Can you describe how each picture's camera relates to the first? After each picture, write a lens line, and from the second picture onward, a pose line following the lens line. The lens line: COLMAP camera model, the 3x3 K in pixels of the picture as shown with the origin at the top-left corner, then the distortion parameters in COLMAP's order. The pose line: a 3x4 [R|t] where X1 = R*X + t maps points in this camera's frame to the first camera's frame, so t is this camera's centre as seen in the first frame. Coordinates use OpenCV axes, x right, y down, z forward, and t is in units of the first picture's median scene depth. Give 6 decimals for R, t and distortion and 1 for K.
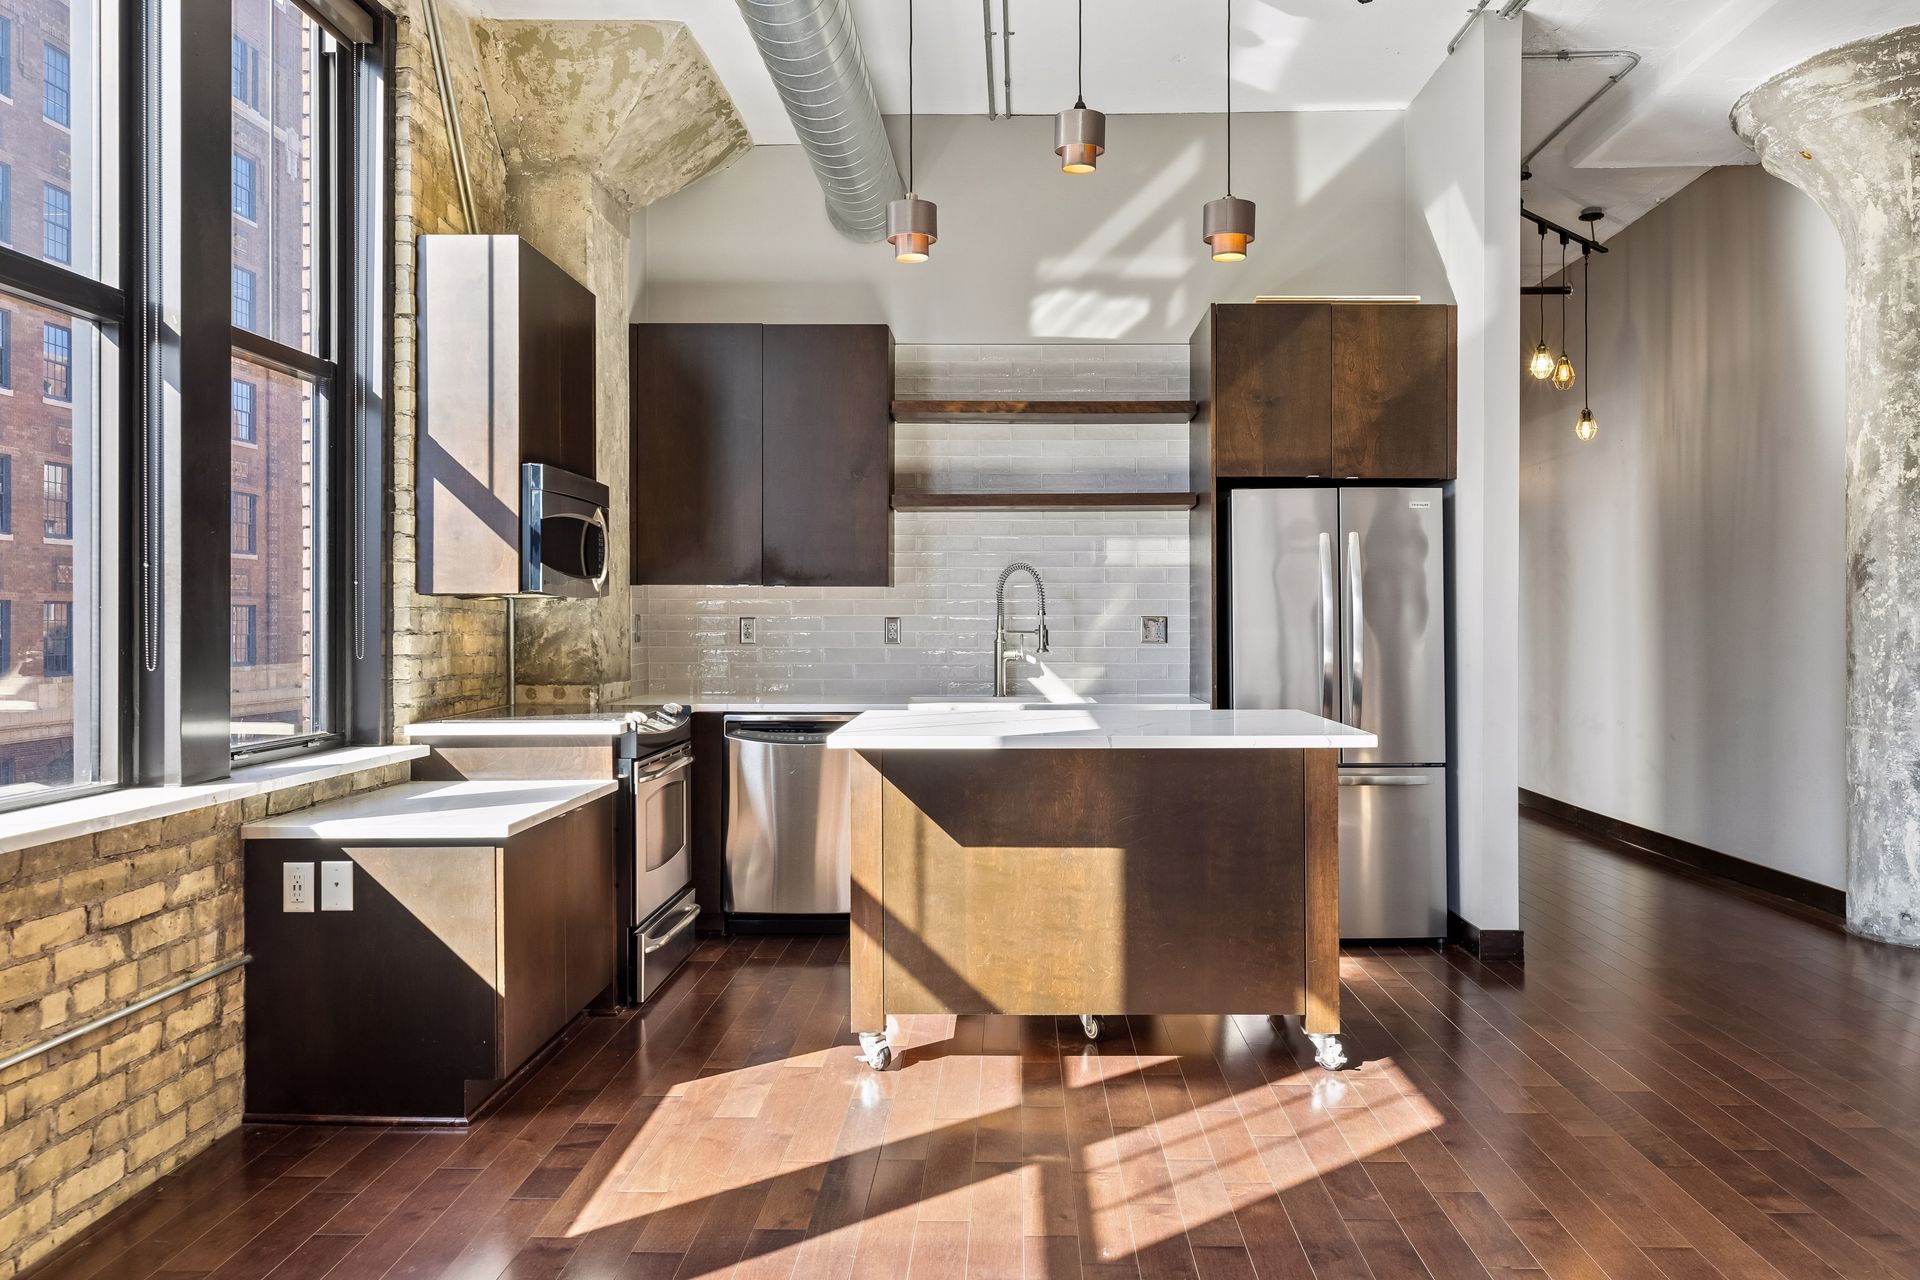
lens RADIAL K [[1386.3, 0, 972.4], [0, 1386.3, 626.5], [0, 0, 1]] dist [-0.000563, -0.002926]
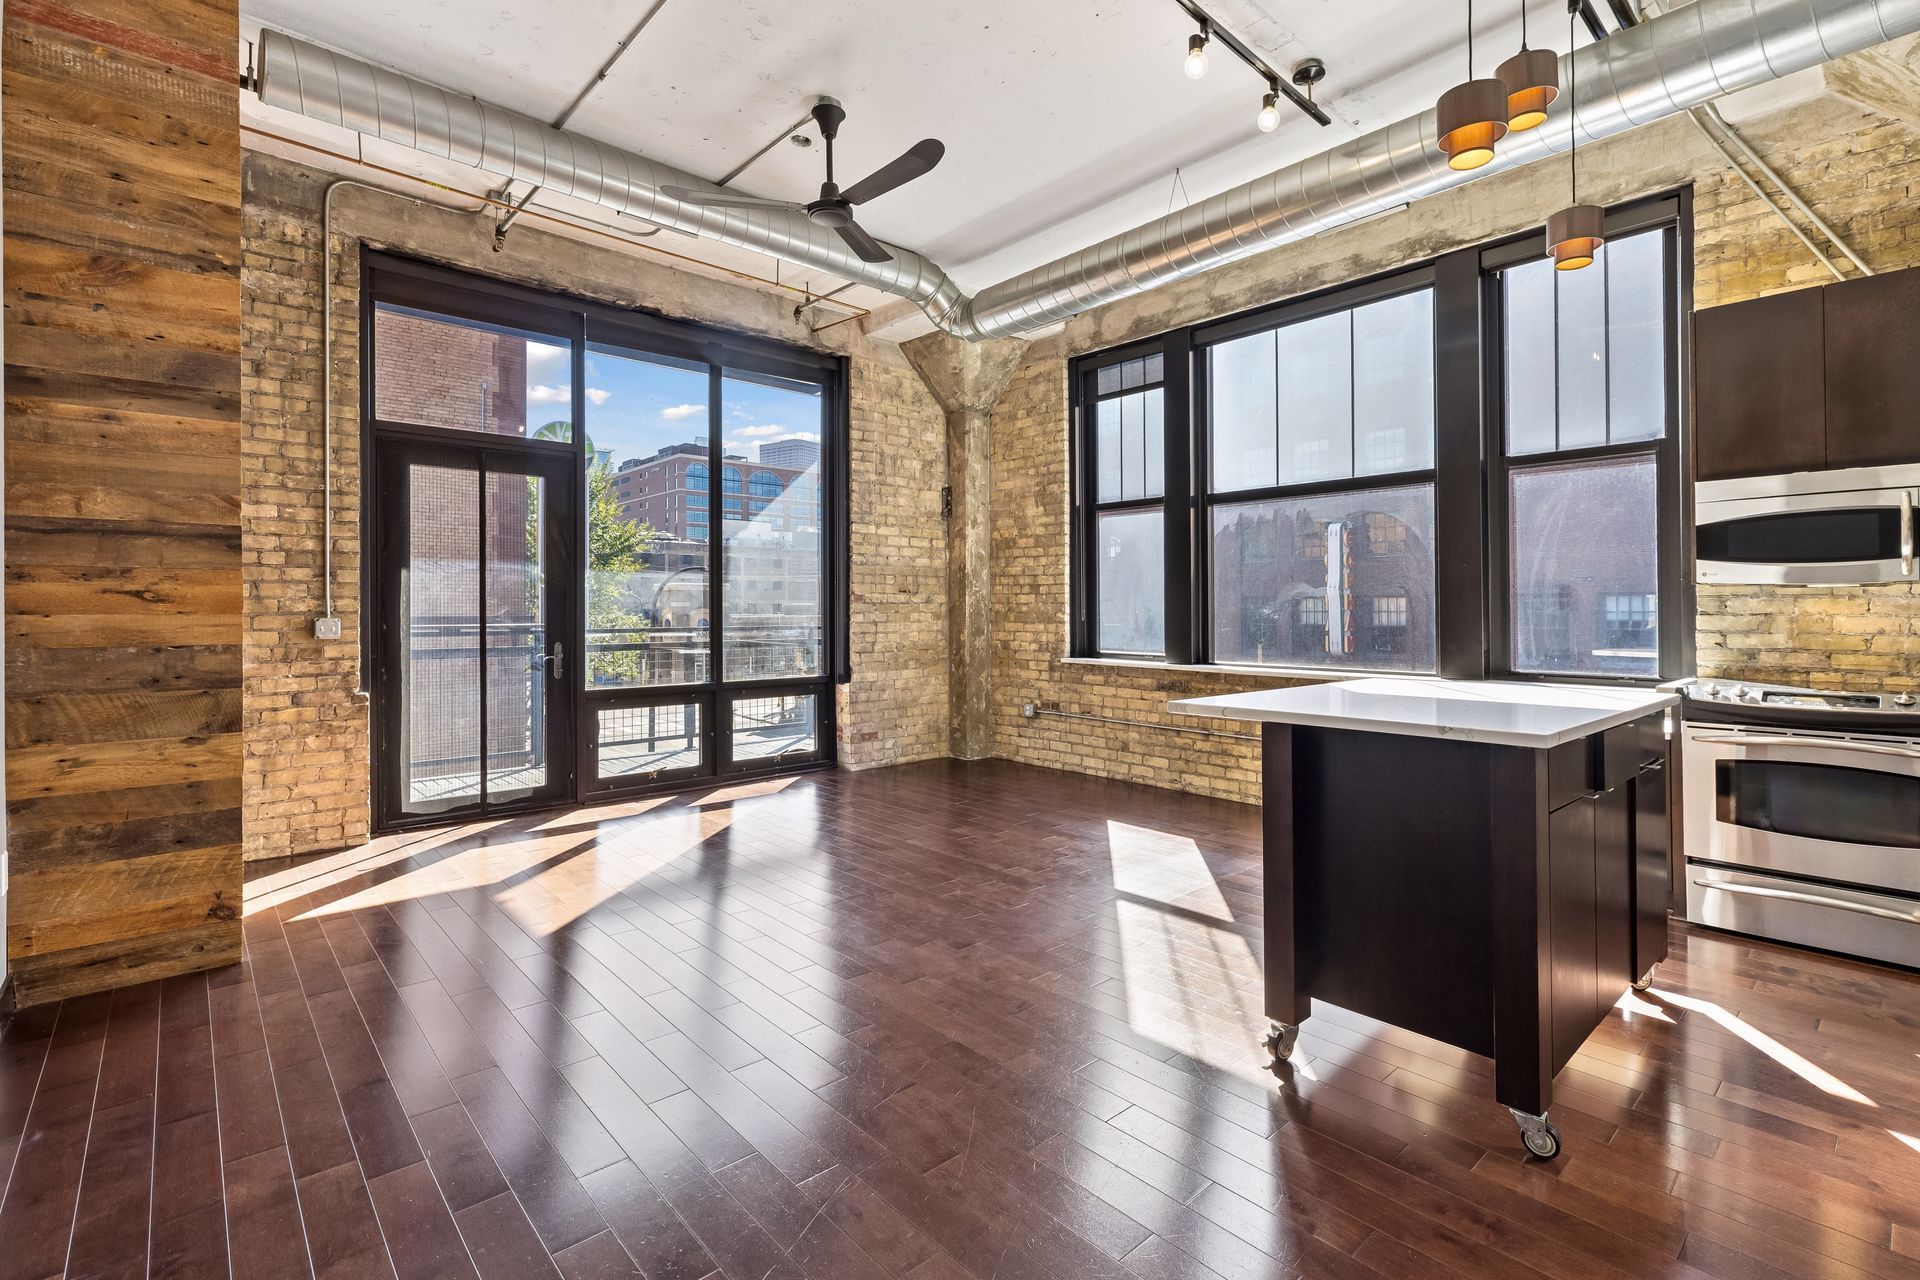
lens RADIAL K [[867.2, 0, 983.5], [0, 867.2, 601.9], [0, 0, 1]] dist [0.001763, -0.000565]
pose [[-0.717073, 0.003461, -0.696990, 0.653656], [0.005289, 0.999986, -0.000476, -0.009613], [0.696978, -0.004028, -0.717081, 1.007619]]
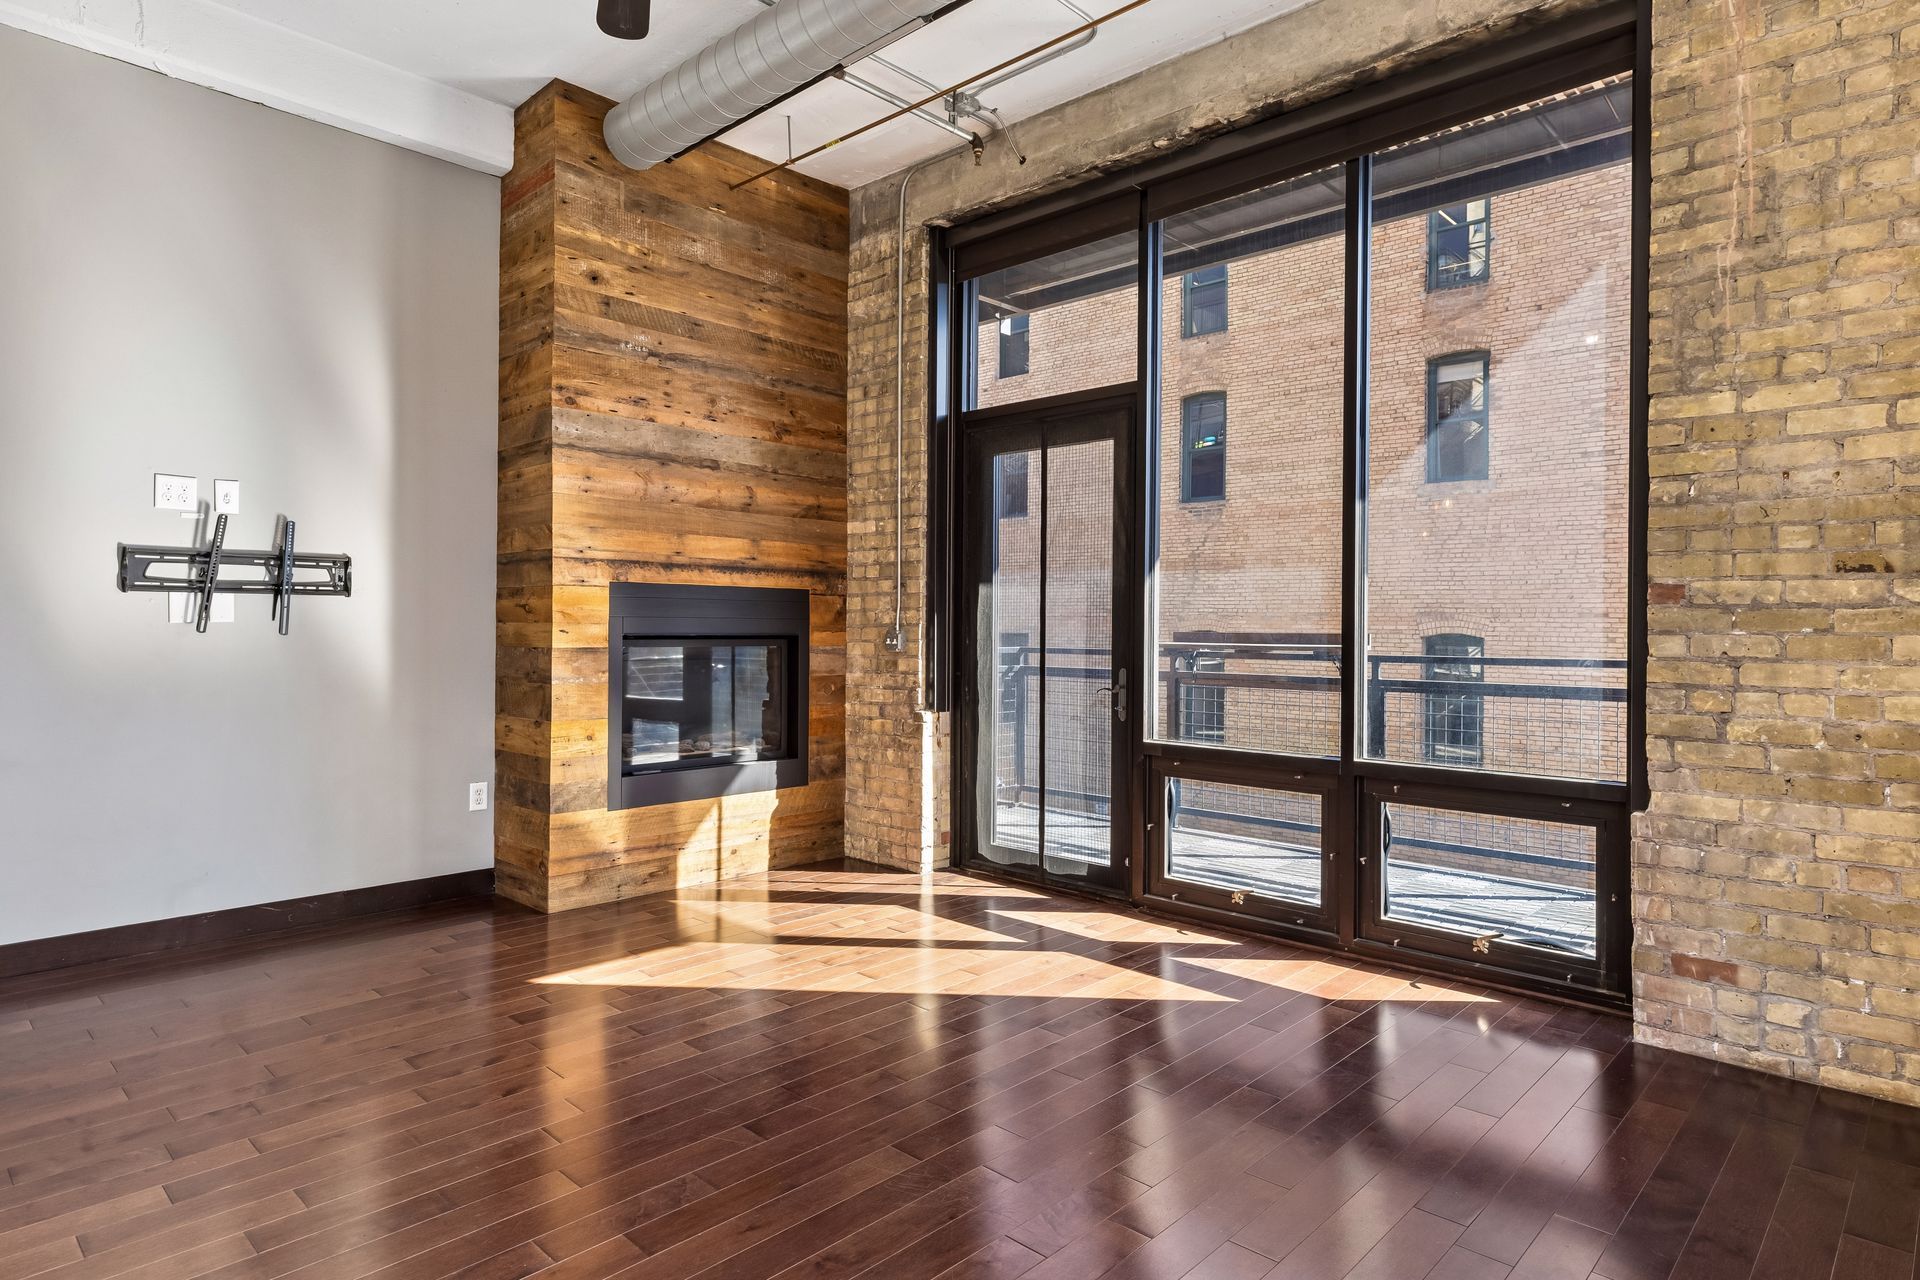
lens RADIAL K [[1071.0, 0, 987.6], [0, 1071.0, 617.8], [0, 0, 1]] dist [0.000082, -0.001363]
pose [[-0.754126, 0.009368, 0.656663, -0.265320], [0.003043, 0.999937, -0.010770, 0.002874], [-0.656723, -0.006124, -0.754107, 0.640393]]
